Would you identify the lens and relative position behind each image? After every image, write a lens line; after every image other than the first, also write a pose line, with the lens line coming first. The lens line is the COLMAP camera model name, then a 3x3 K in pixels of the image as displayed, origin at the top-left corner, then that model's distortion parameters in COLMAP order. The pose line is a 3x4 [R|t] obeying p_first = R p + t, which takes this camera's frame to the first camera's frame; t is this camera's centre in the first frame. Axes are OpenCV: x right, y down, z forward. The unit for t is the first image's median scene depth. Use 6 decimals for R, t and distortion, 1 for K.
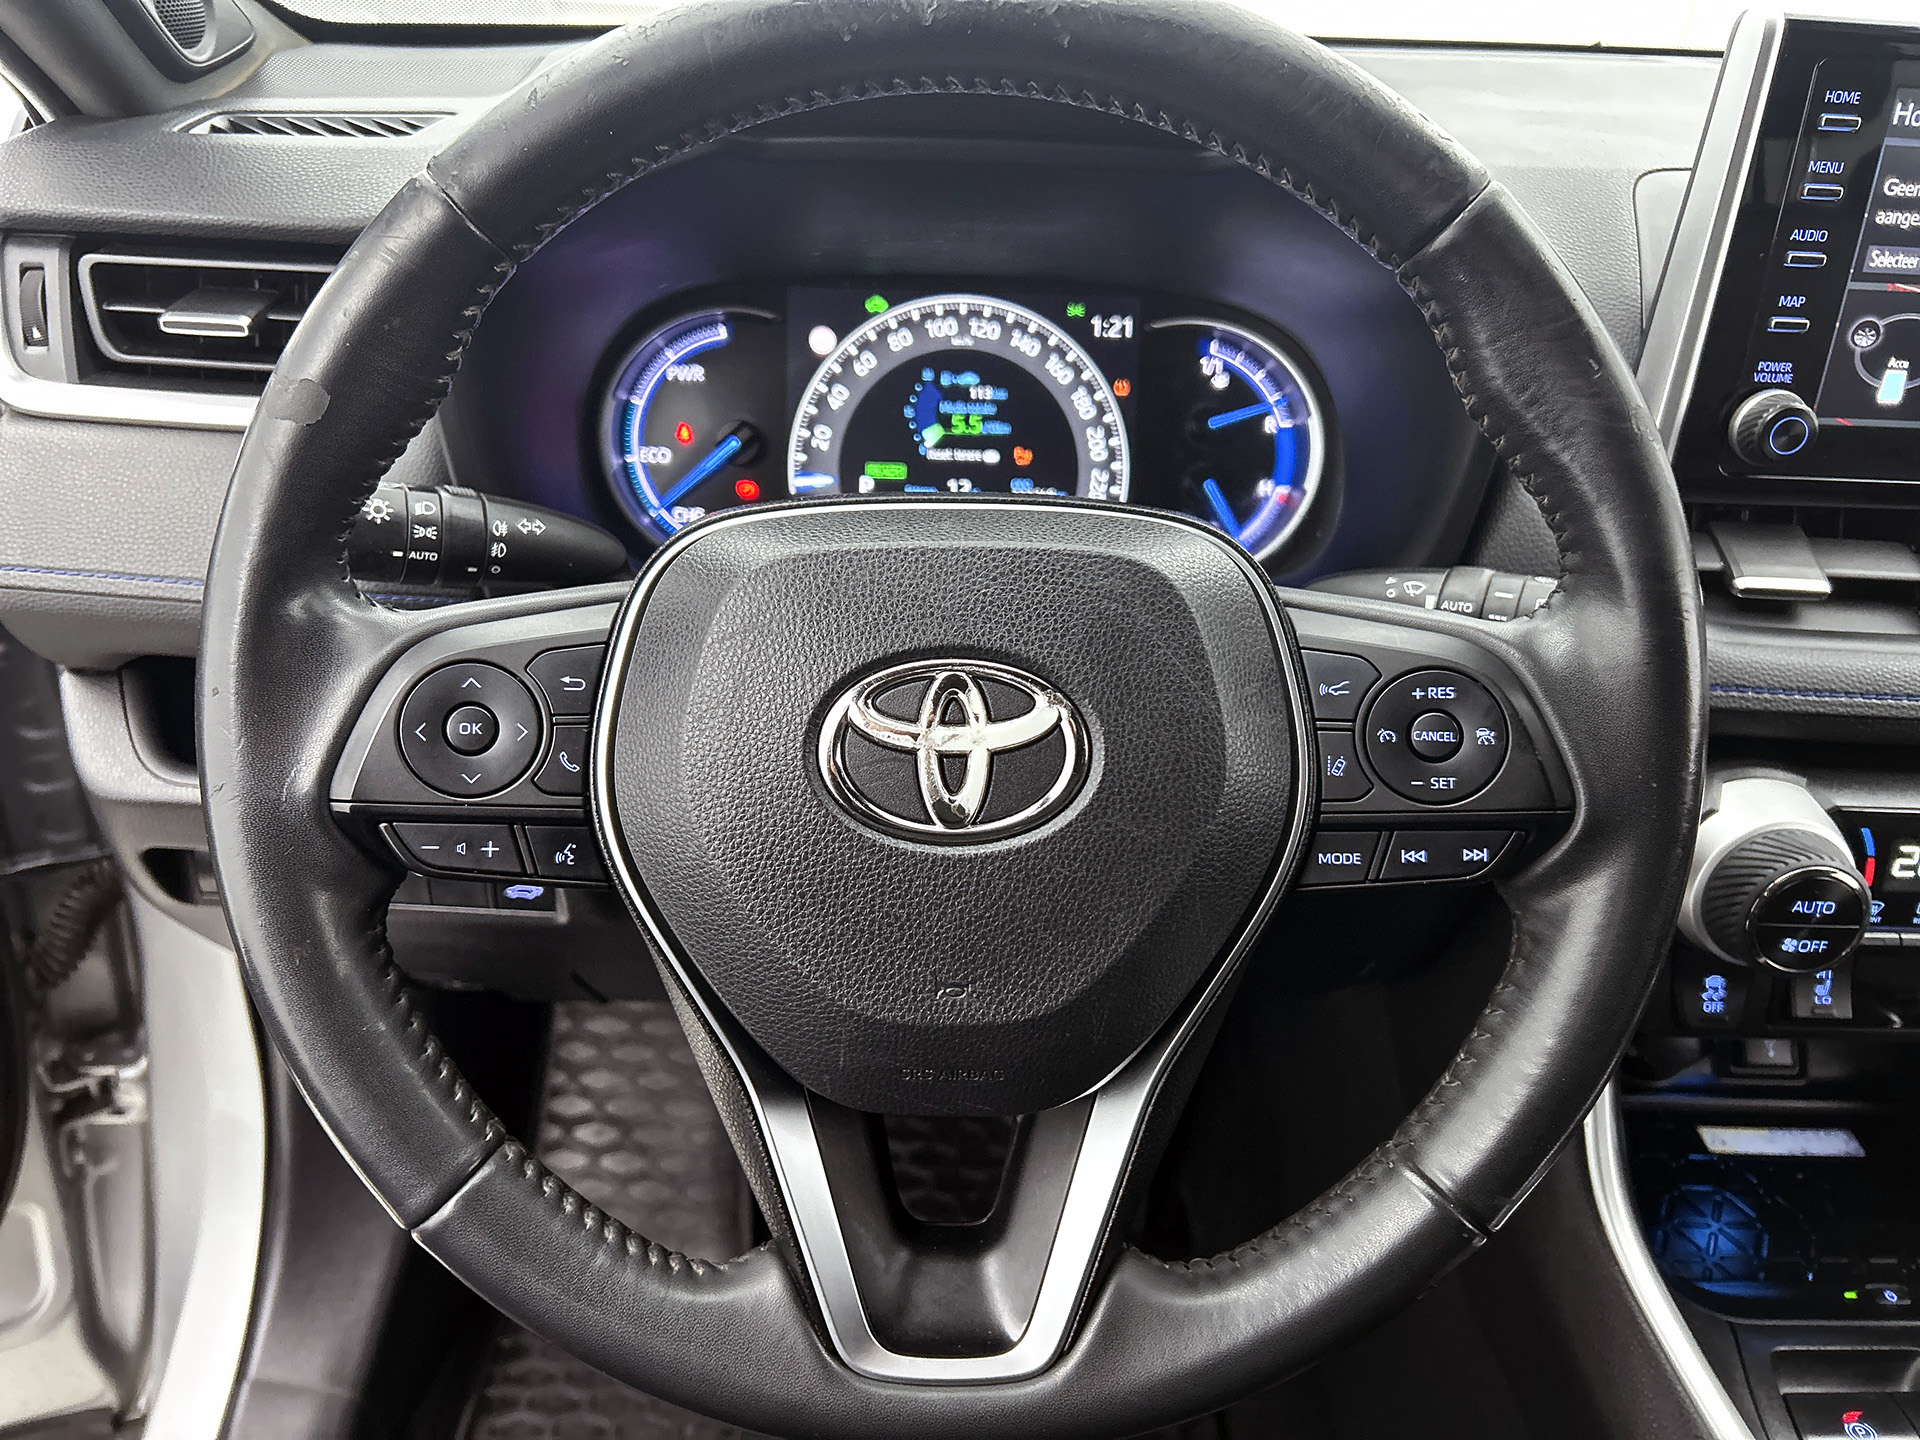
lens RADIAL K [[1484.0, 0, 960.0], [0, 1484.0, 720.0], [0, 0, 1]] dist [0.096761, -0.121704]
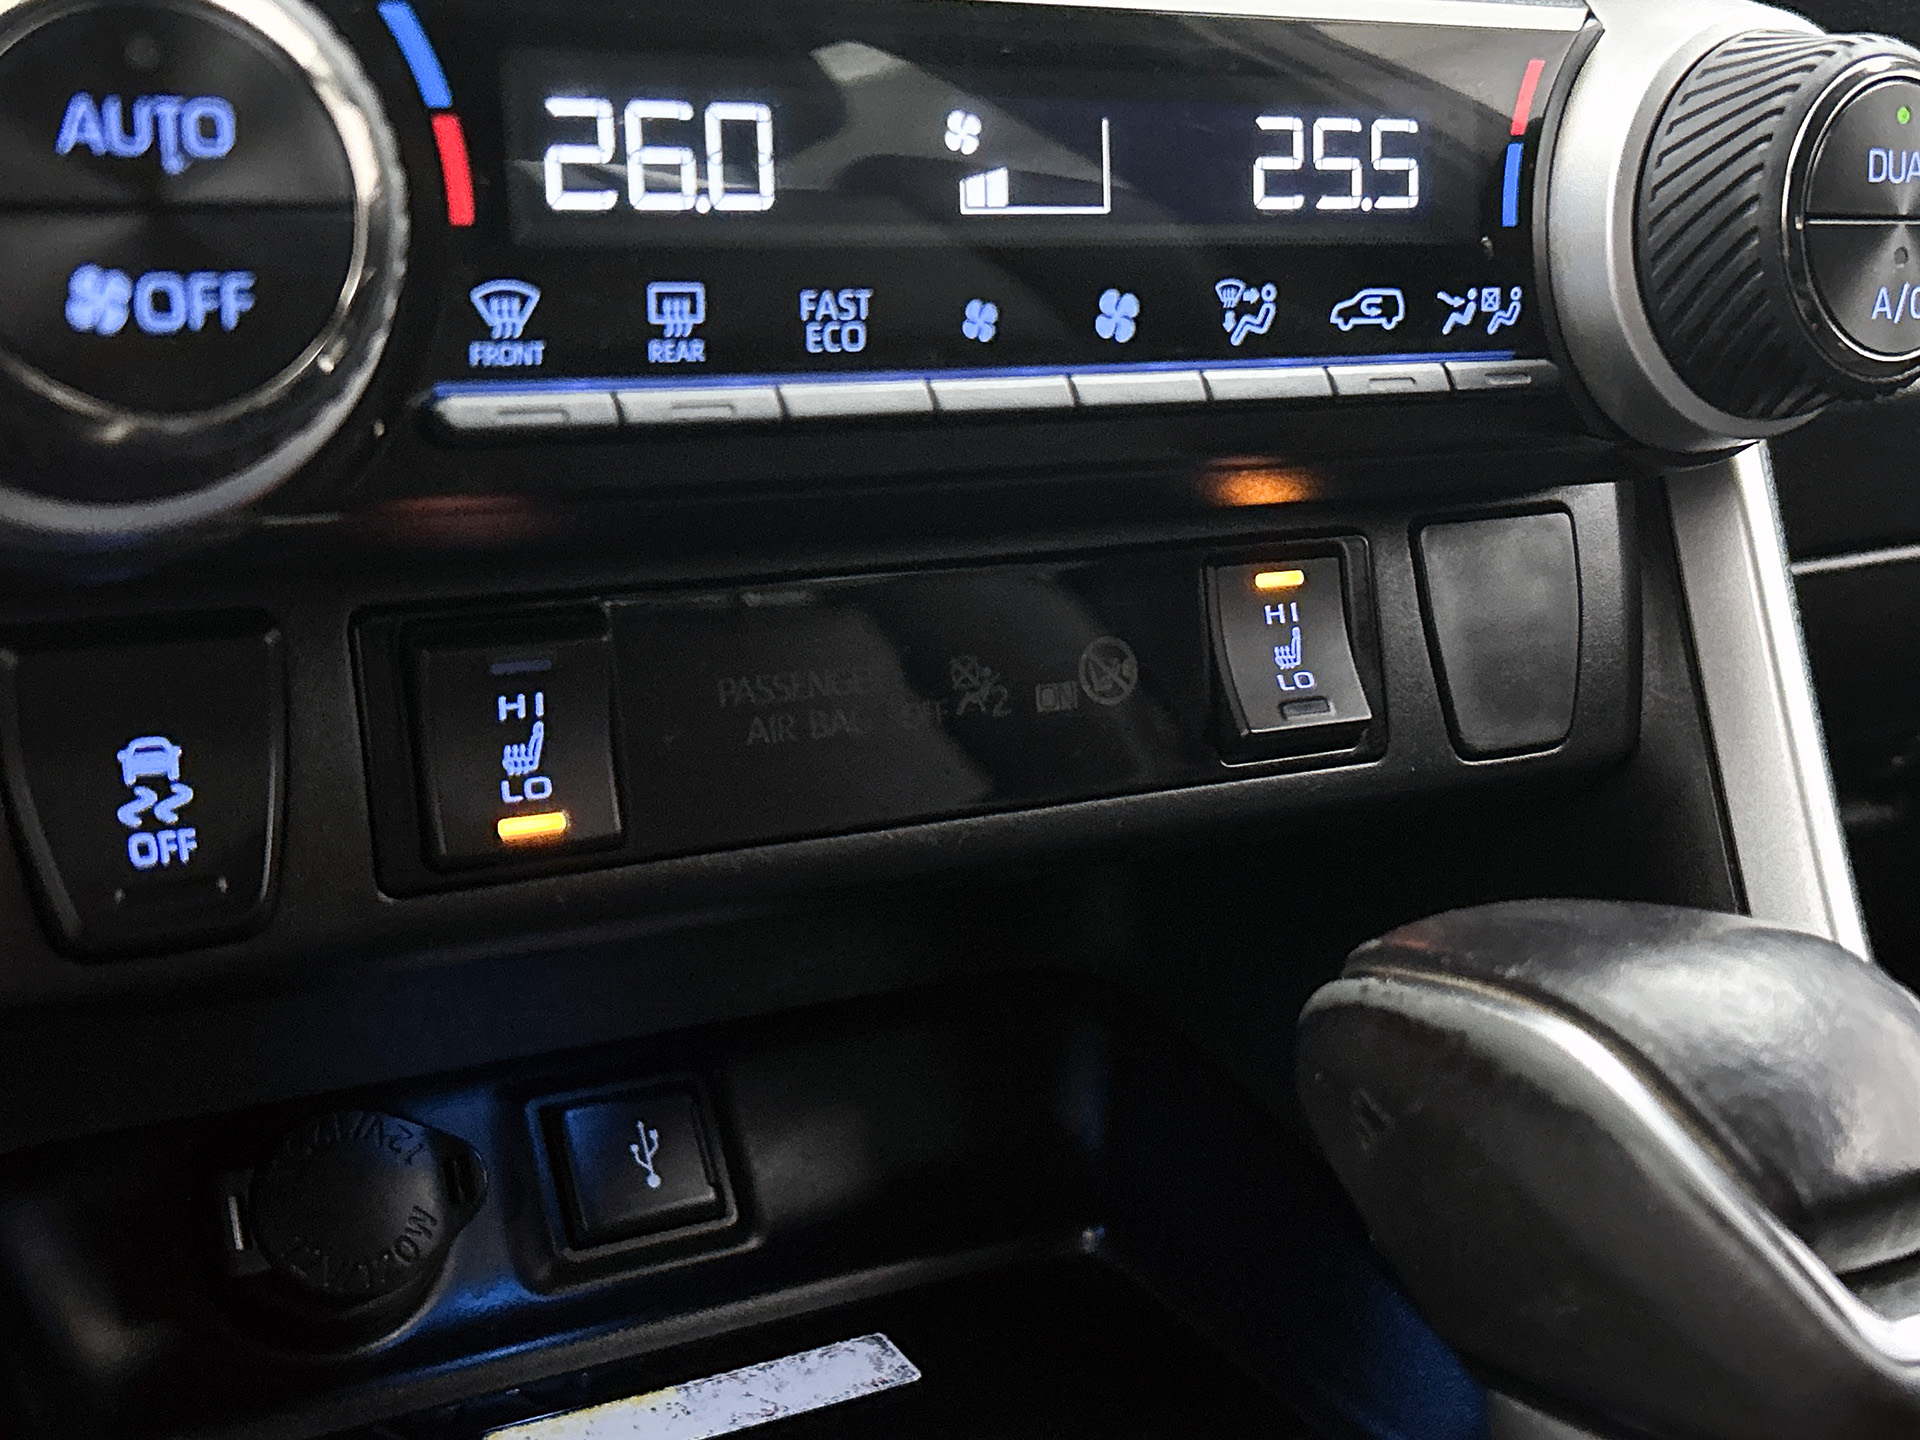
lens RADIAL K [[2604.5, 0, 960.0], [0, 2604.5, 720.0], [0, 0, 1]] dist [-0.001450, 0.001269]
pose [[0.867624, -0.136154, 0.478216, 0.344360], [0.221386, 0.966966, -0.126352, 0.226343], [-0.445215, 0.215496, 0.869106, 0.436288]]
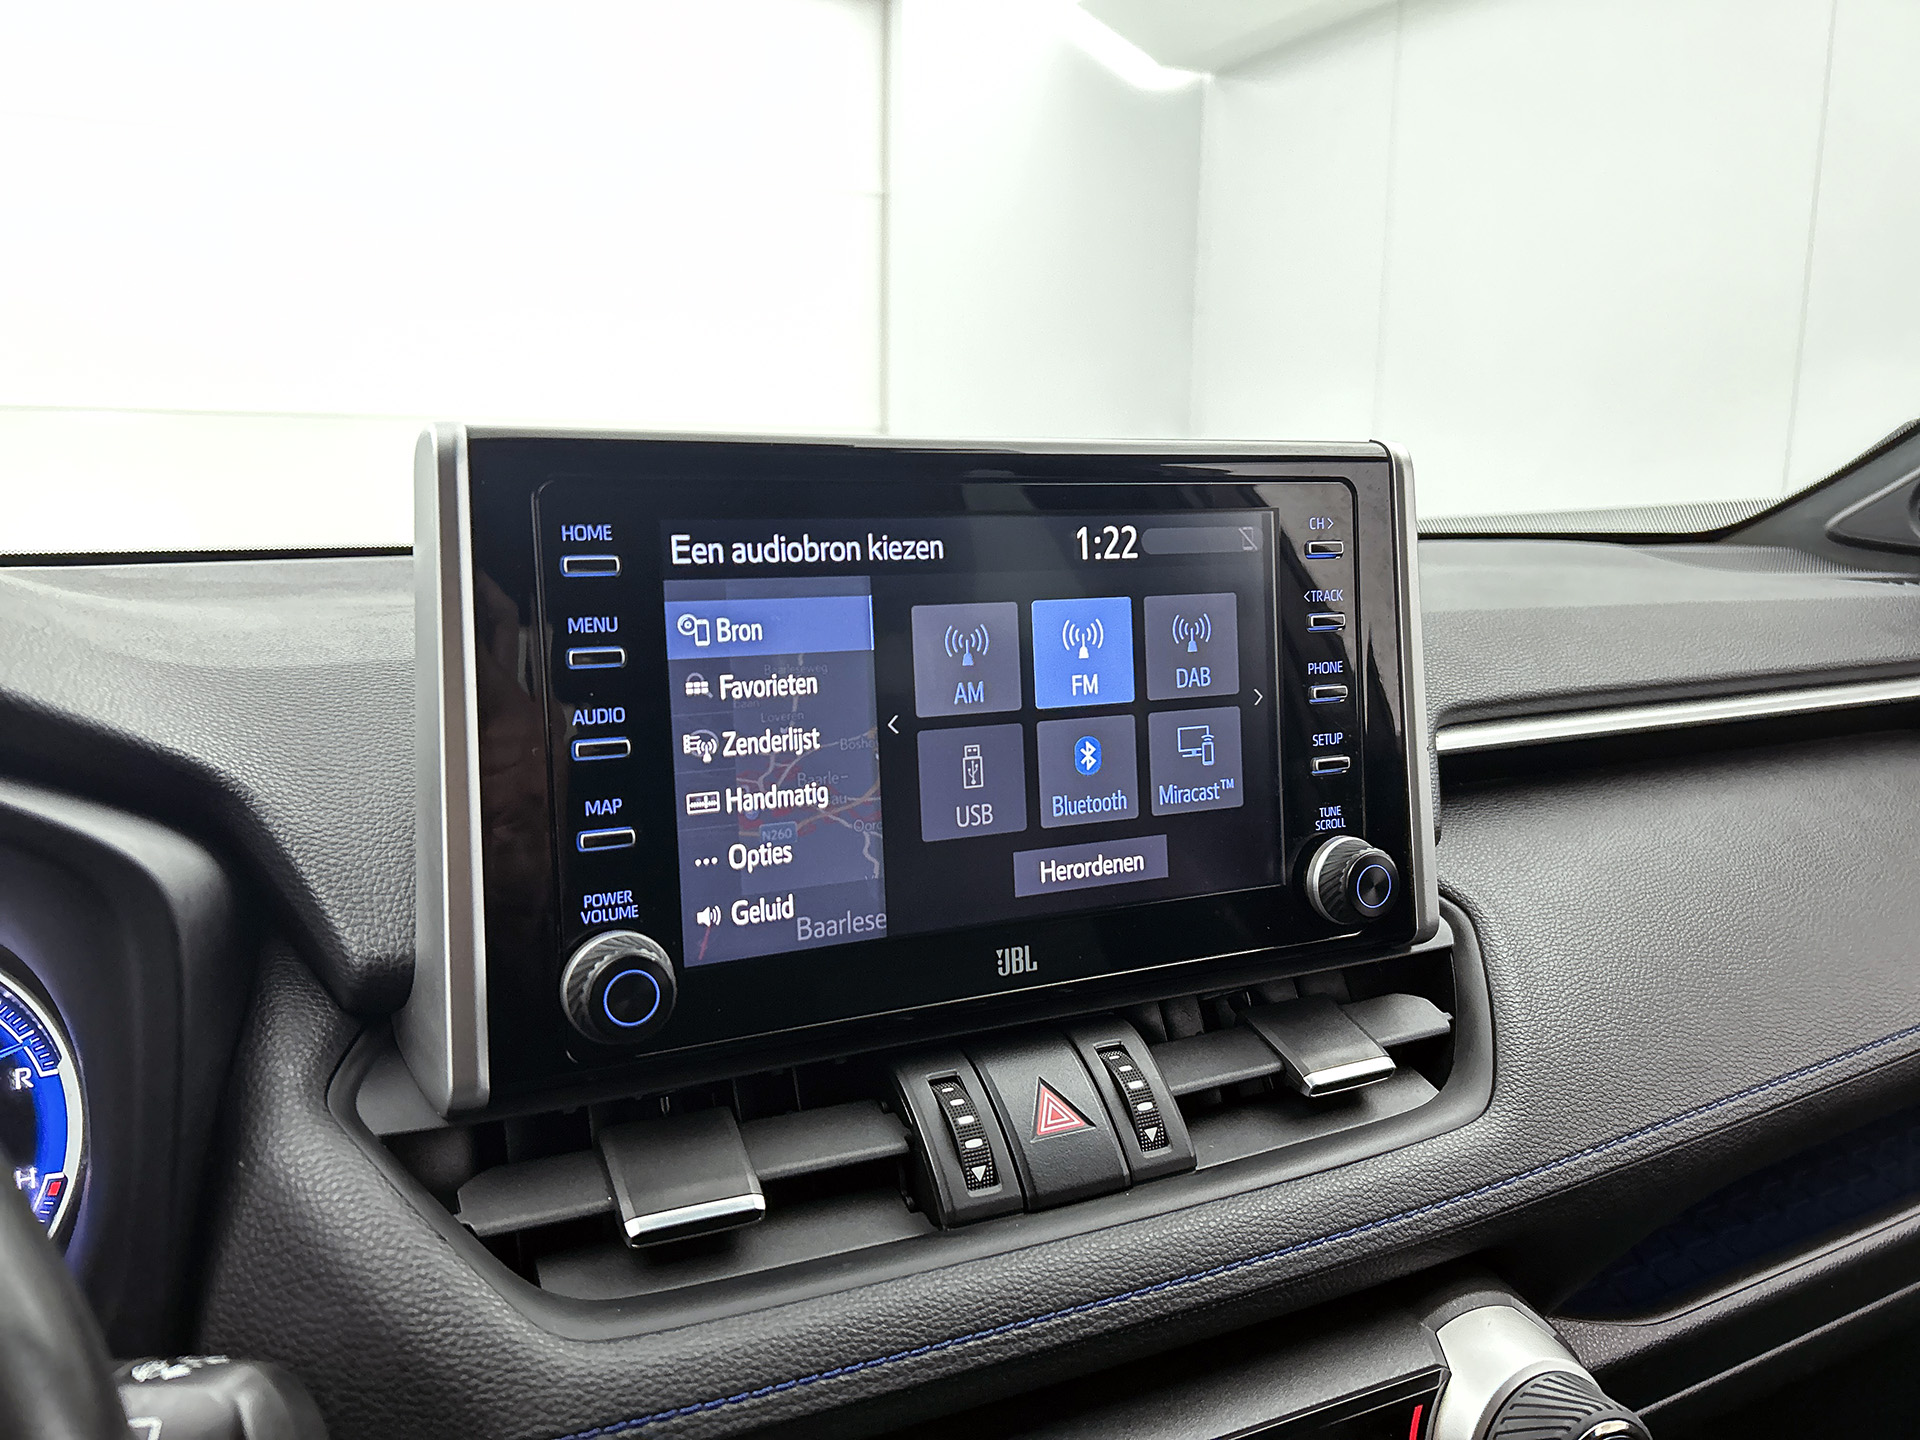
lens RADIAL K [[1496.9, 0, 960.0], [0, 1496.9, 720.0], [0, 0, 1]] dist [0.011472, 0.001171]
pose [[0.903647, -0.108895, 0.414203, 0.326119], [0.242917, 0.926837, -0.286293, -0.060095], [-0.352723, 0.359325, 0.863986, 0.260069]]
